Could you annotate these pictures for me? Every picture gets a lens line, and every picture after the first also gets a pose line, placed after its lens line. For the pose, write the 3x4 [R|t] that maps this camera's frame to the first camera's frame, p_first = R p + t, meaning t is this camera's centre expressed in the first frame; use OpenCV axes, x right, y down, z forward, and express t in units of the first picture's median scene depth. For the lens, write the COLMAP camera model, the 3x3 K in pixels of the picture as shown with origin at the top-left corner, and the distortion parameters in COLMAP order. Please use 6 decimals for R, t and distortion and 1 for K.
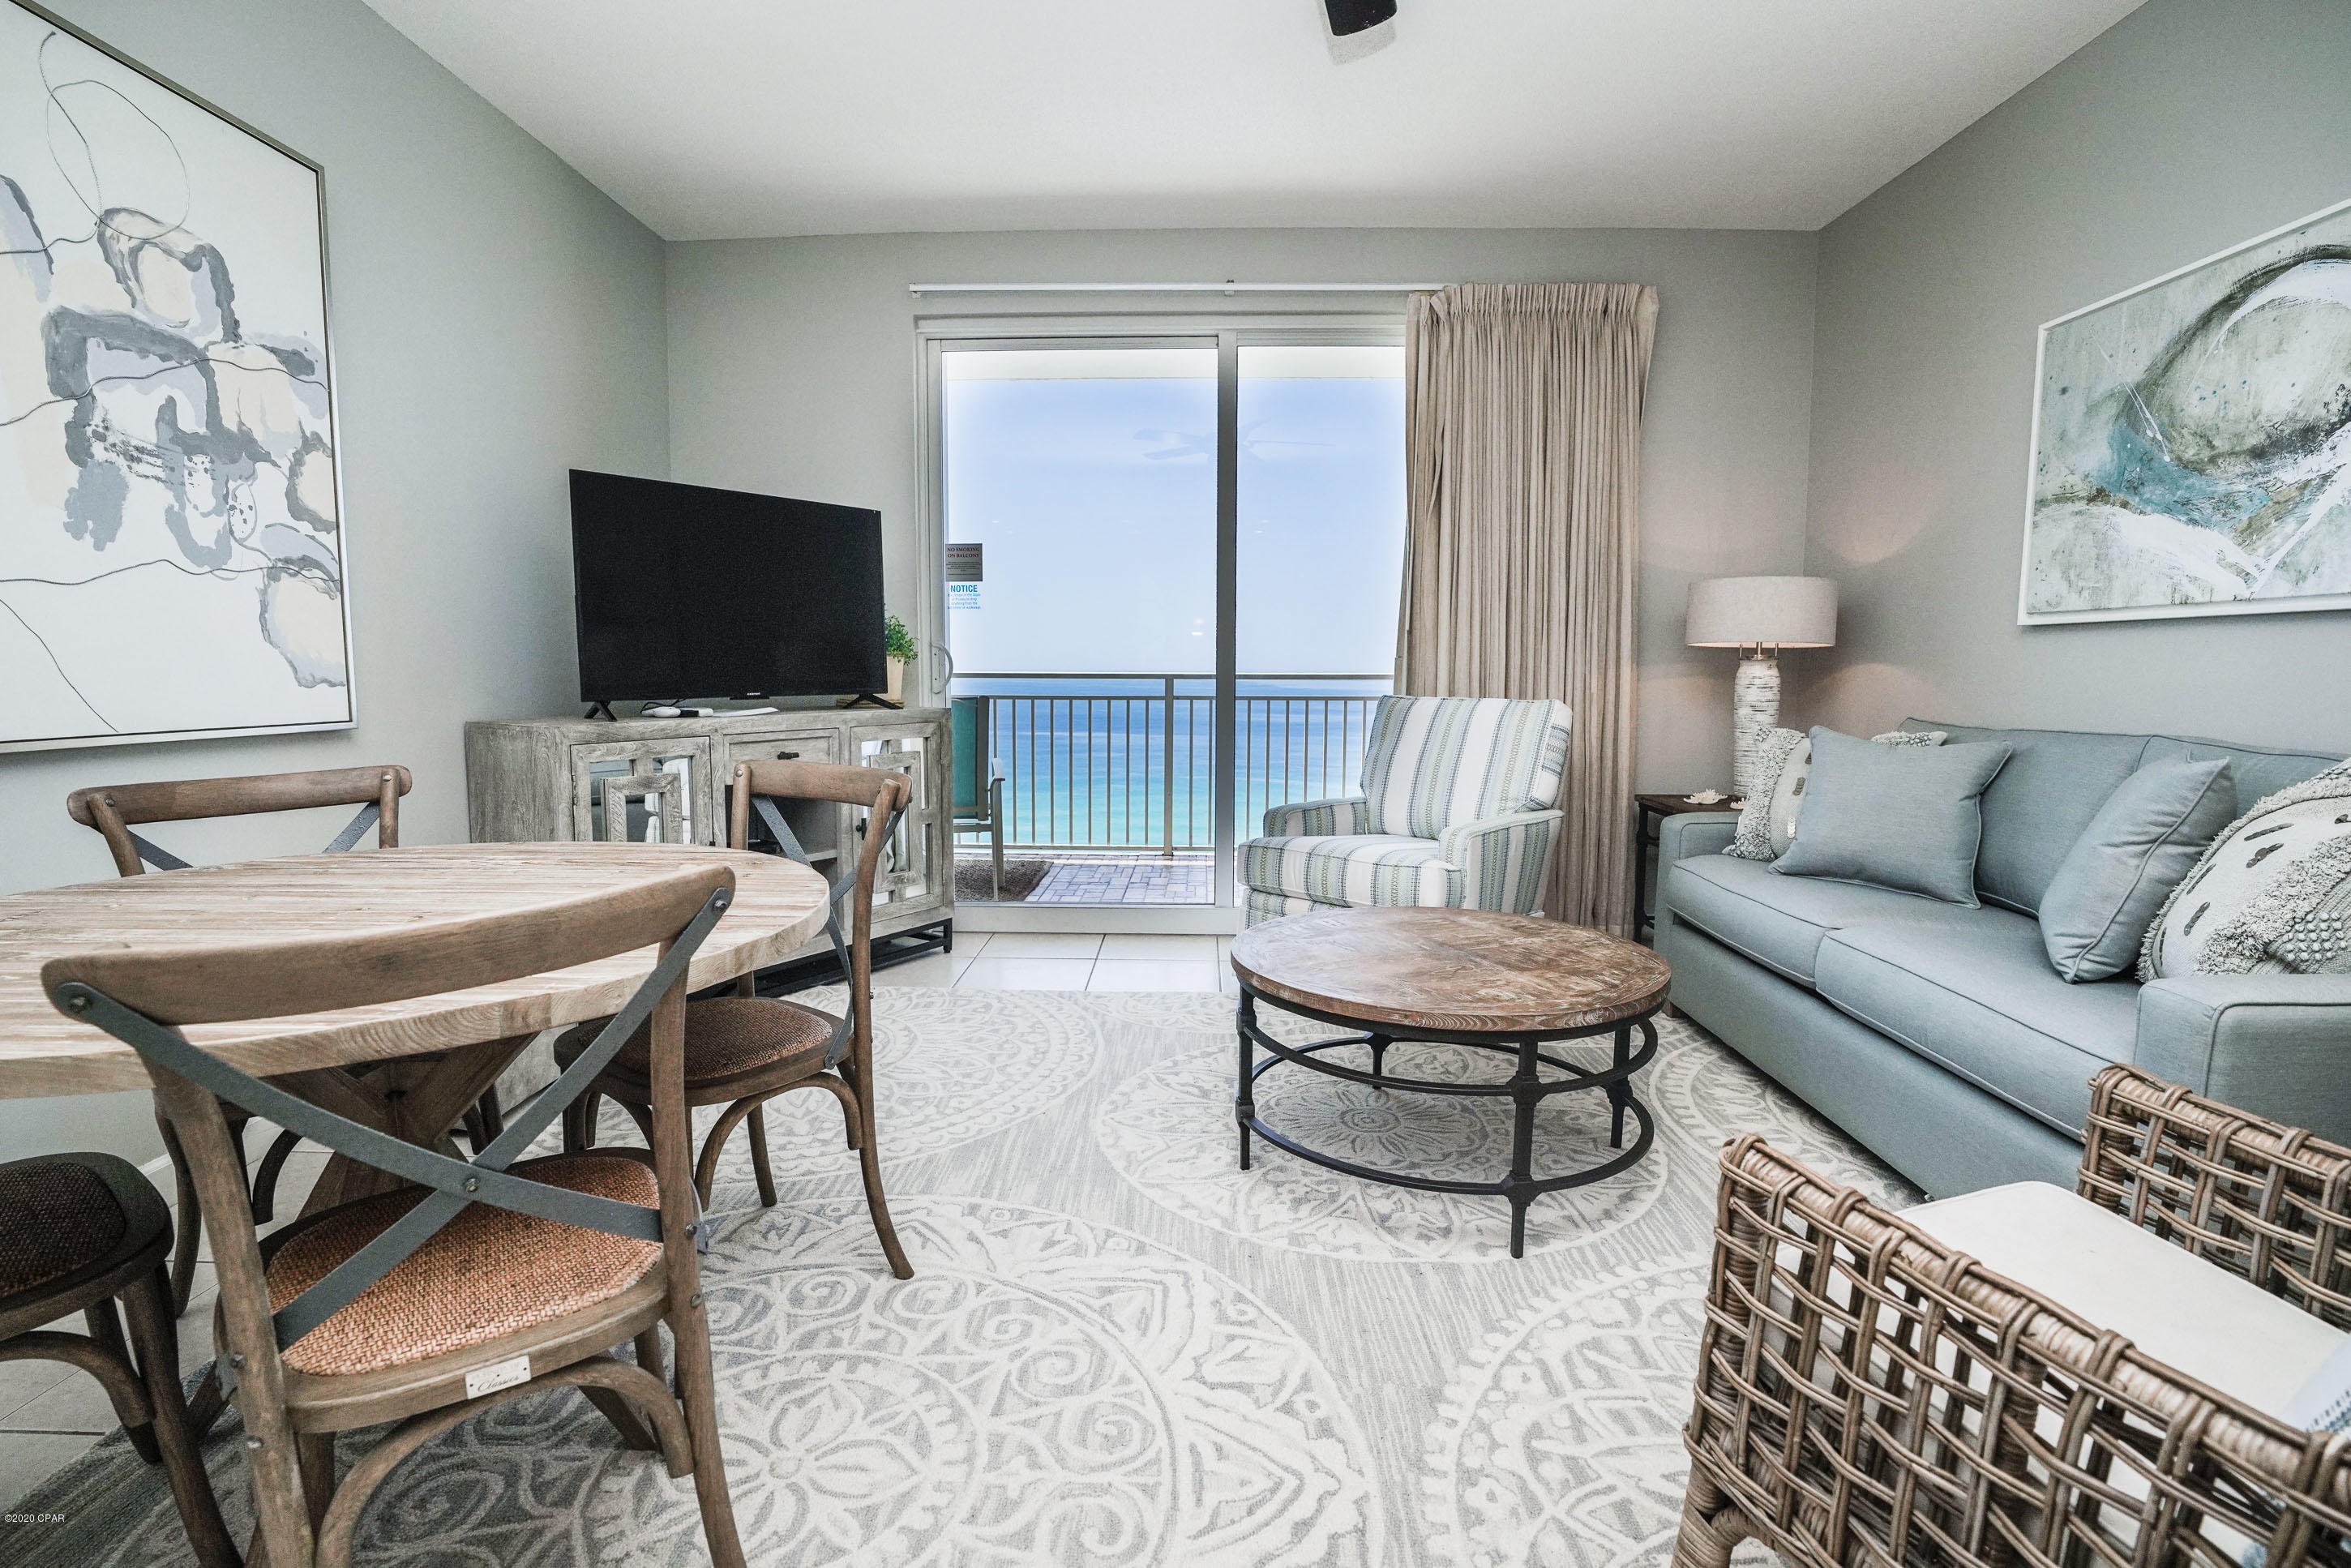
lens RADIAL K [[1137.4, 0, 1162.7], [0, 1137.4, 787.3], [0, 0, 1]] dist [-0.064704, 0.026338]
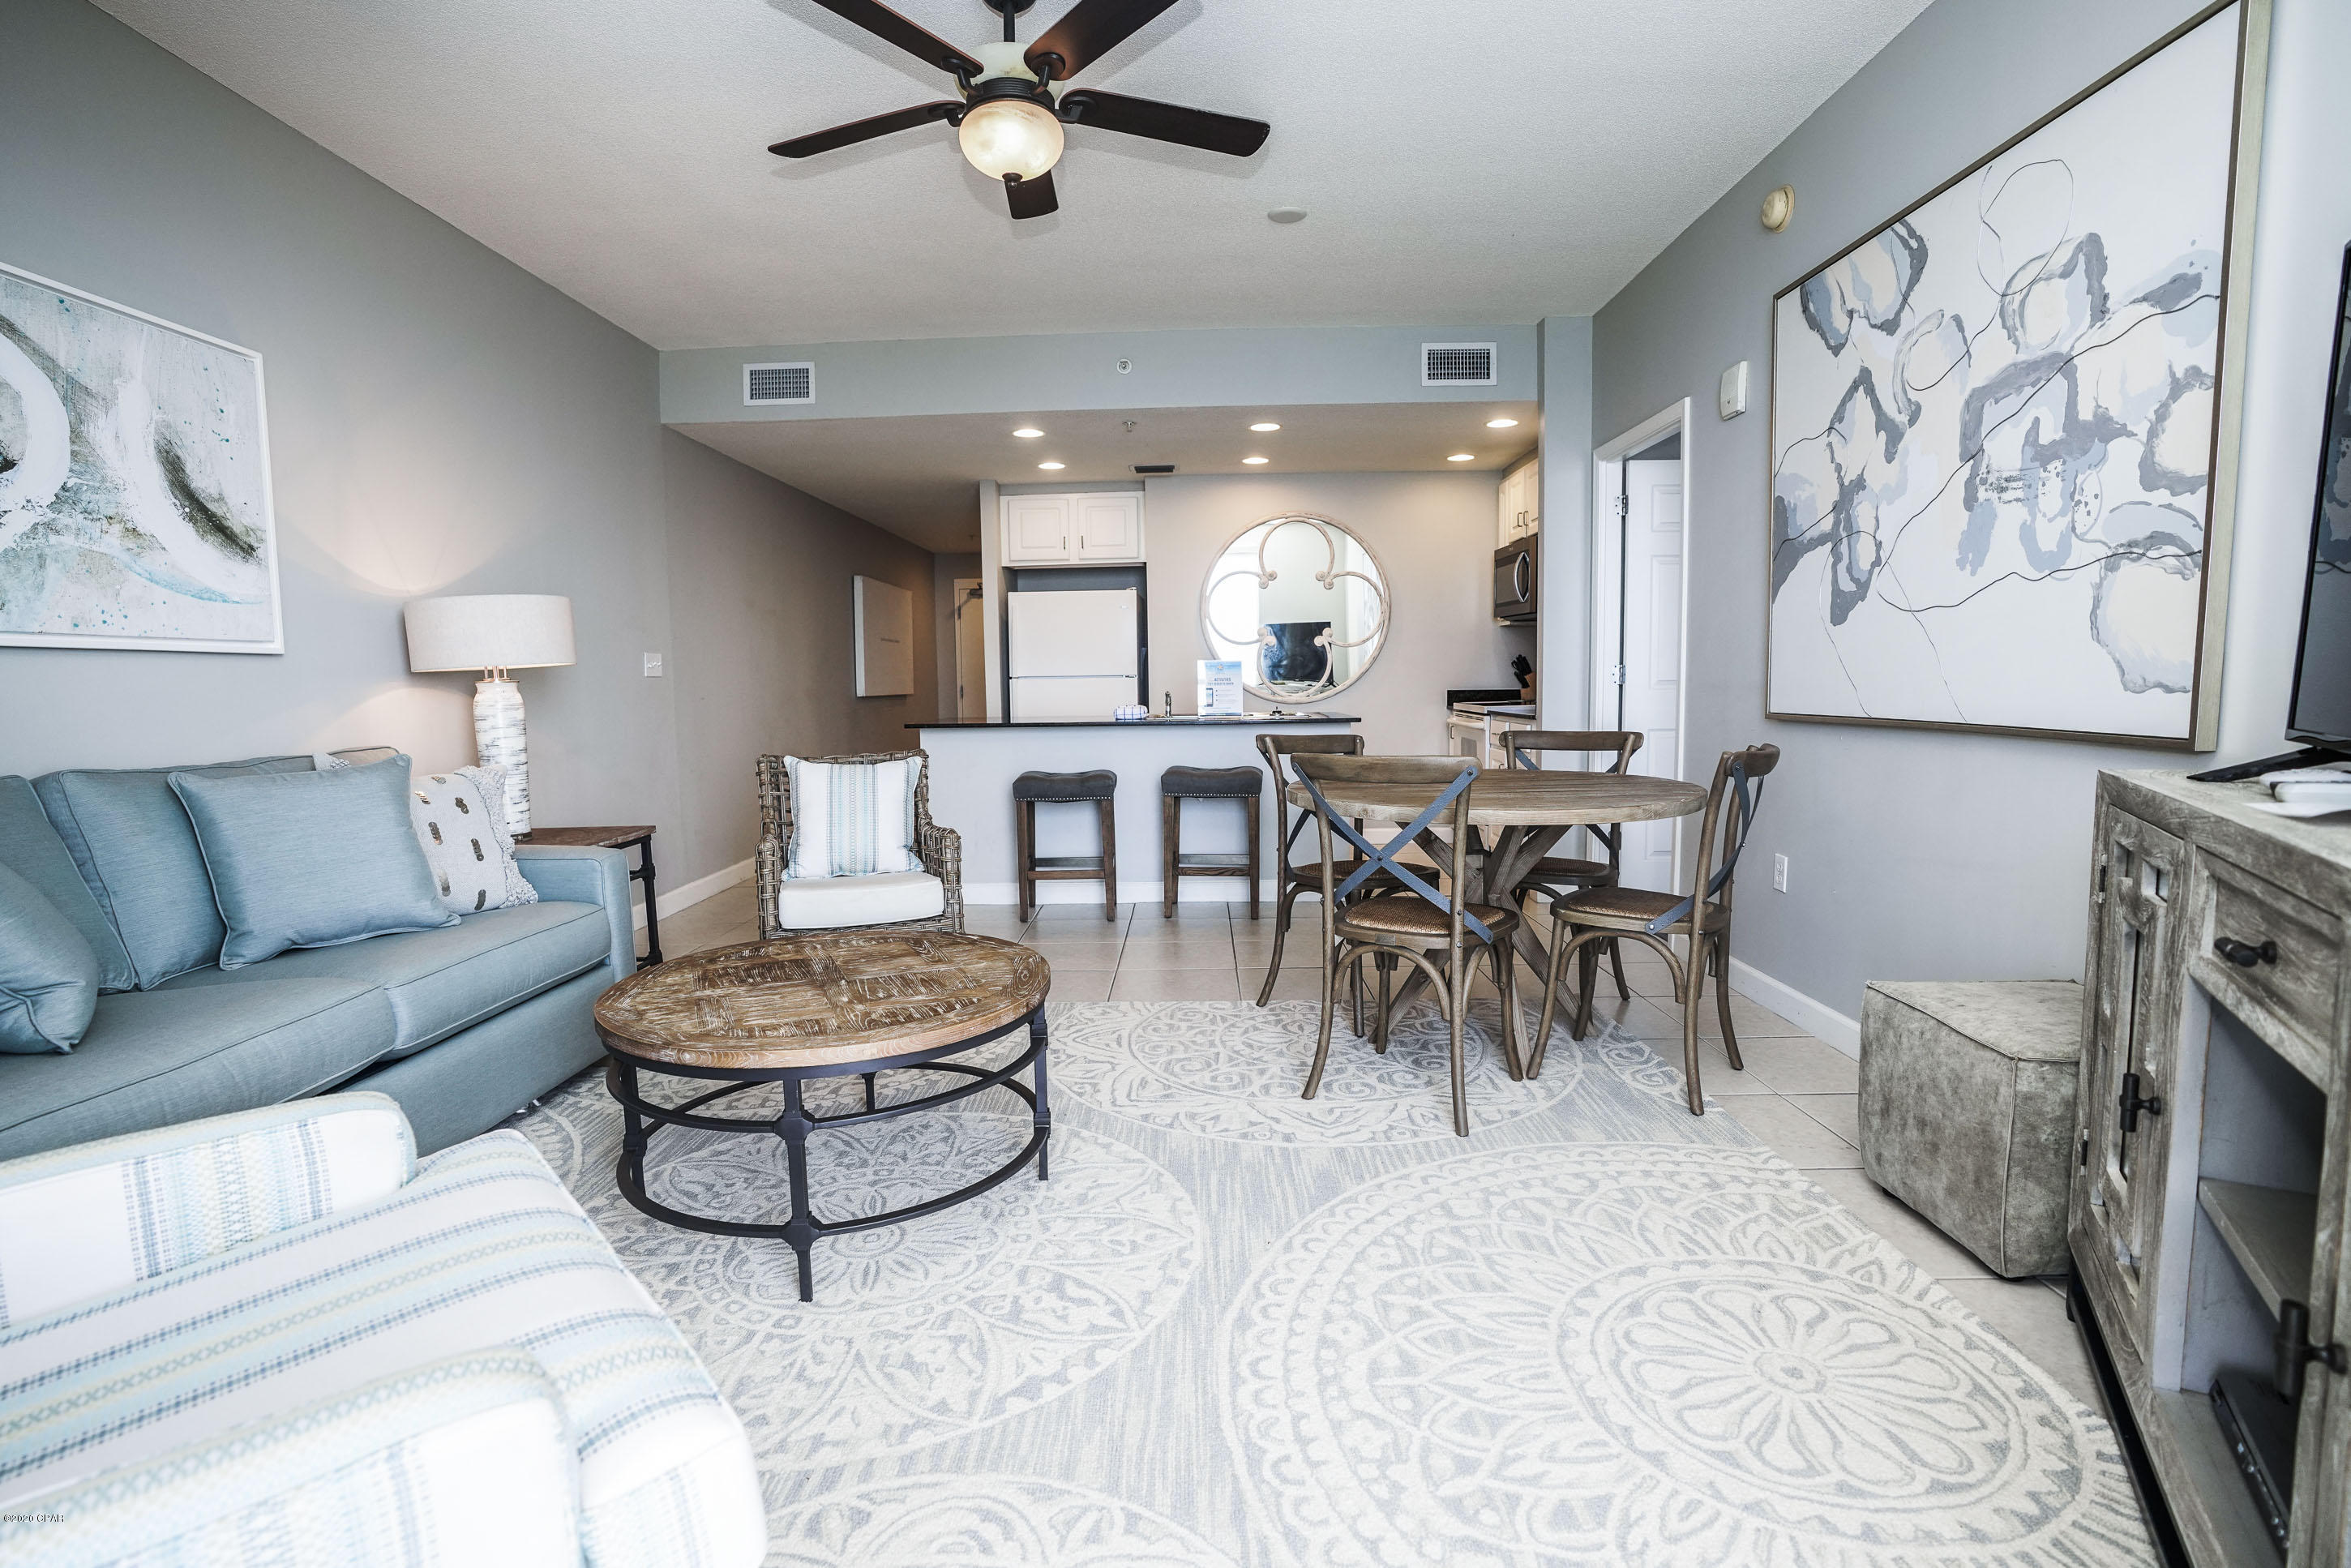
lens RADIAL K [[1109.2, 0, 1163.0], [0, 1109.2, 785.8], [0, 0, 1]] dist [-0.063384, 0.025887]
pose [[-0.999878, 0.015622, -0.000618, -0.039160], [0.015173, 0.979169, 0.202480, -0.208629], [0.003769, 0.202446, -0.979286, 1.916363]]
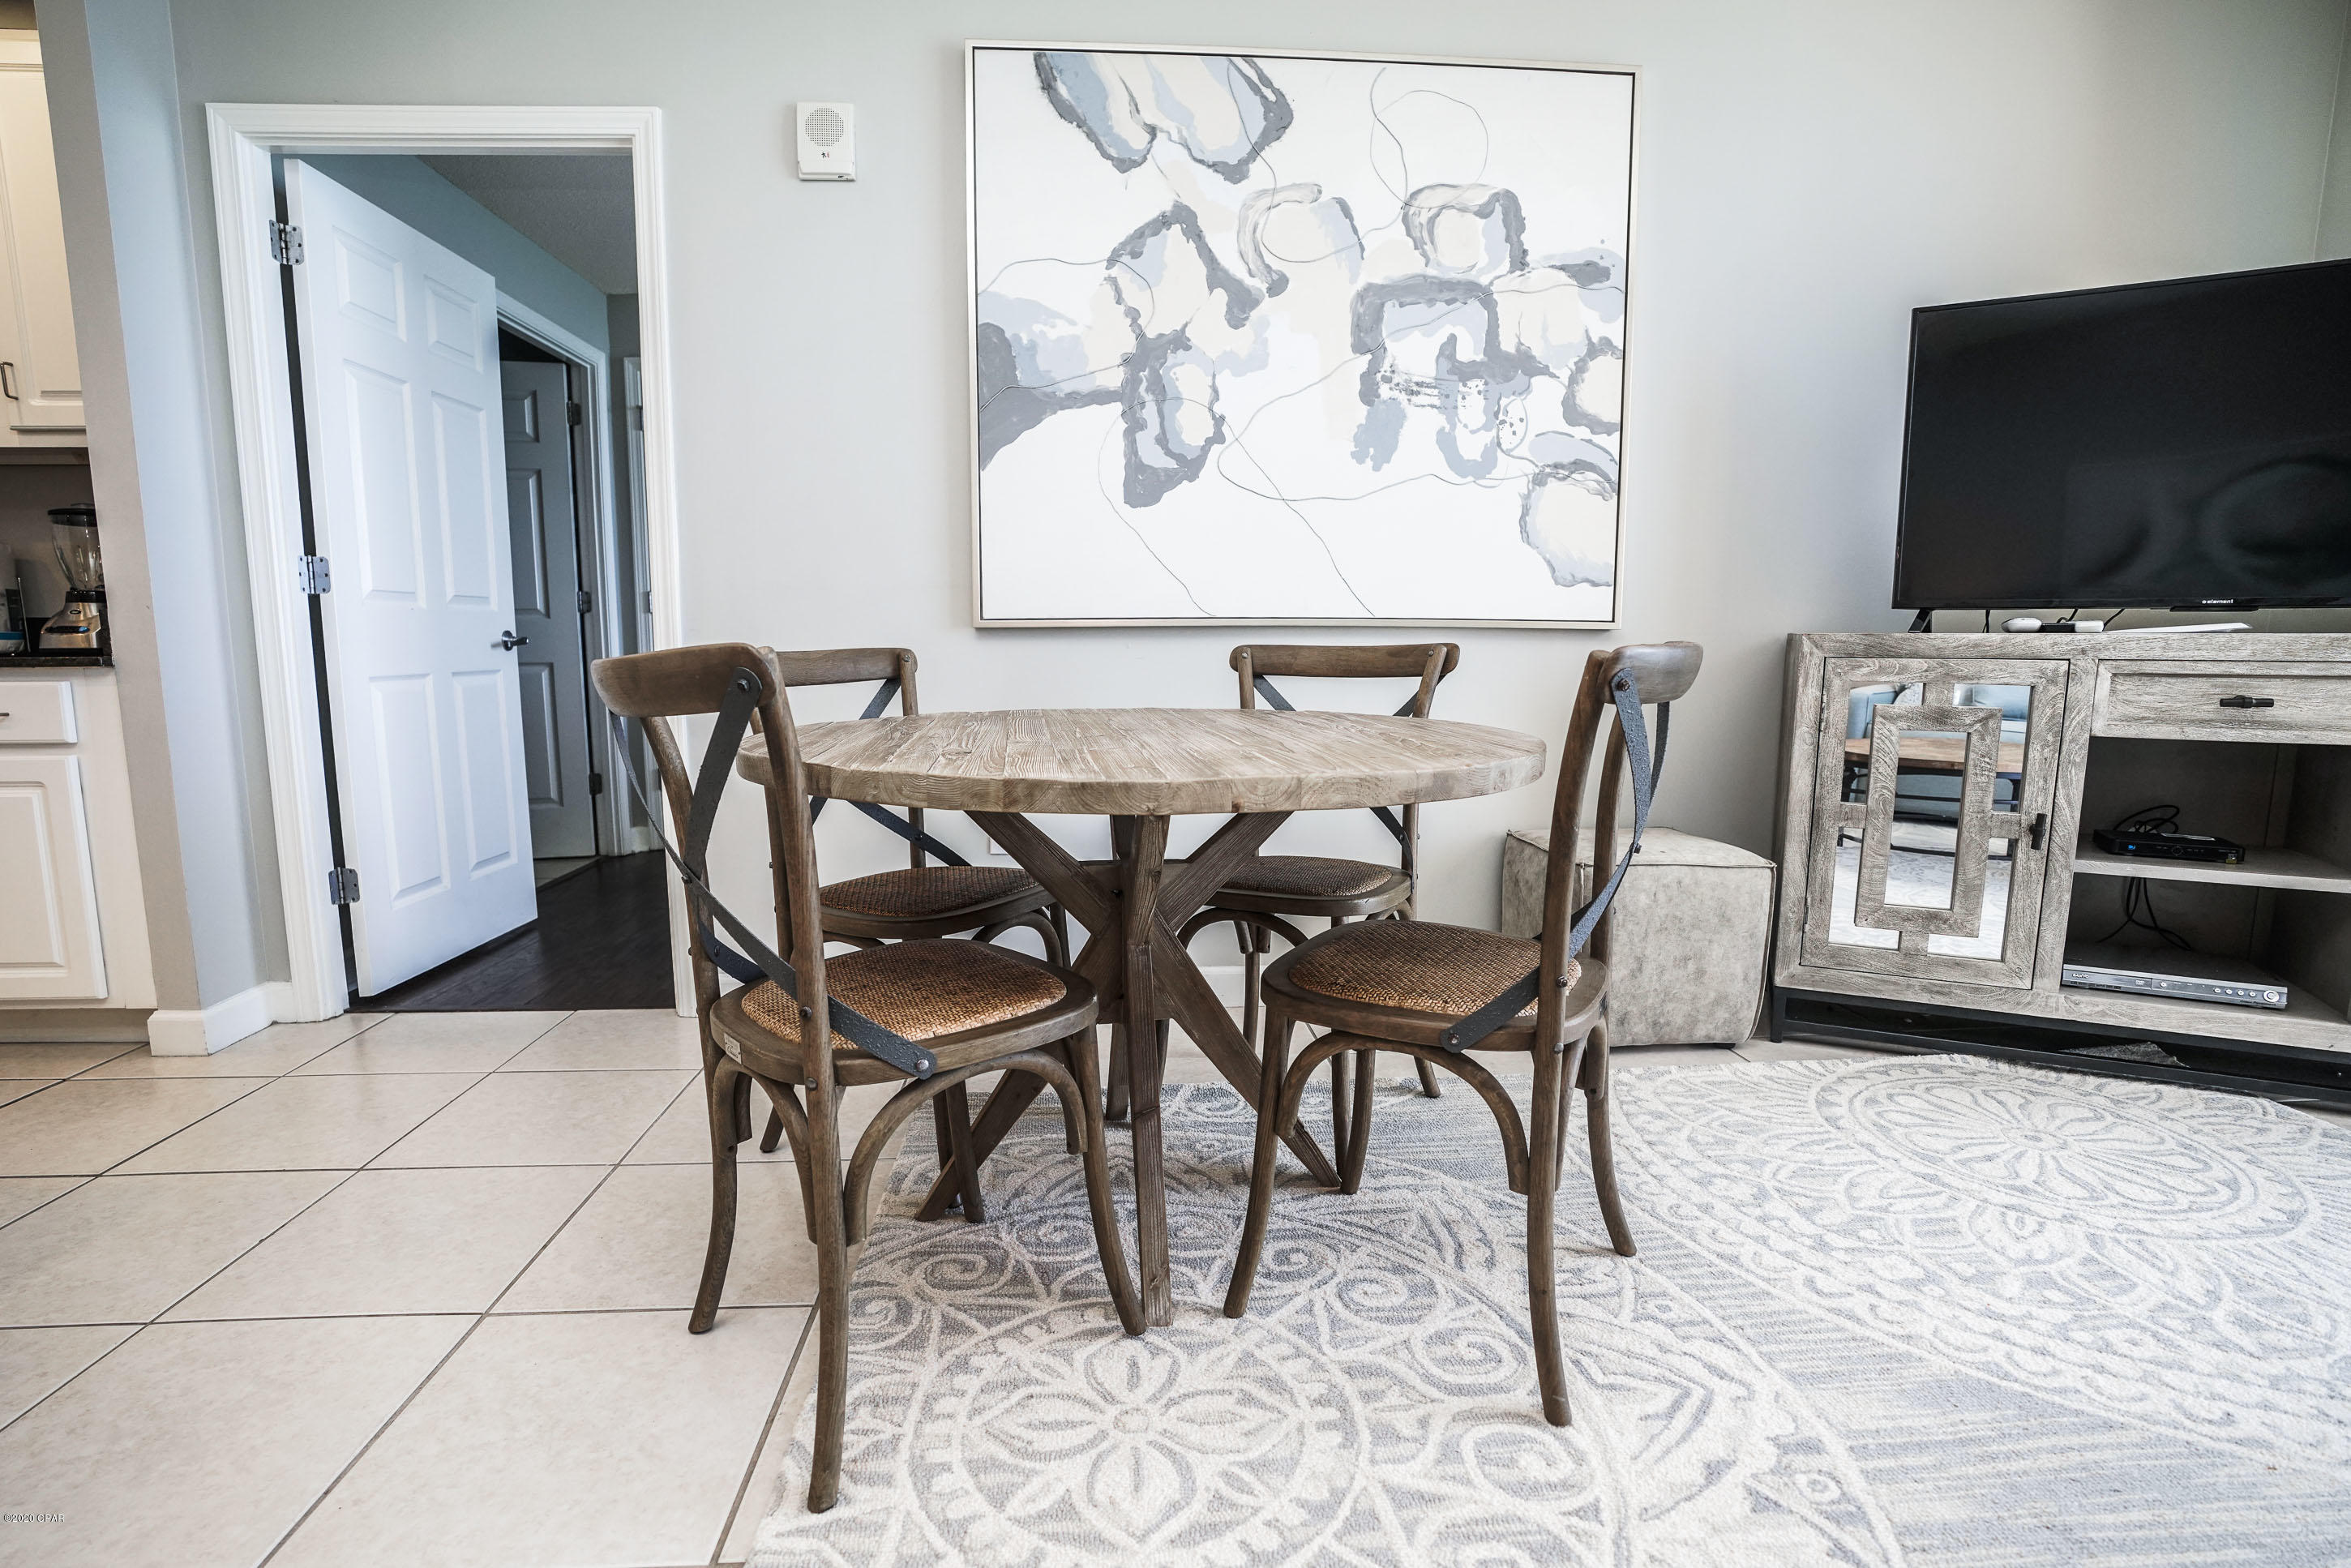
lens RADIAL K [[1127.5, 0, 1154.6], [0, 1127.5, 787.9], [0, 0, 1]] dist [-0.072728, 0.028489]
pose [[0.095561, 0.127520, -0.987222, 0.275979], [-0.106740, 0.987355, 0.117205, 0.017510], [0.989684, 0.094176, 0.107965, 0.547977]]
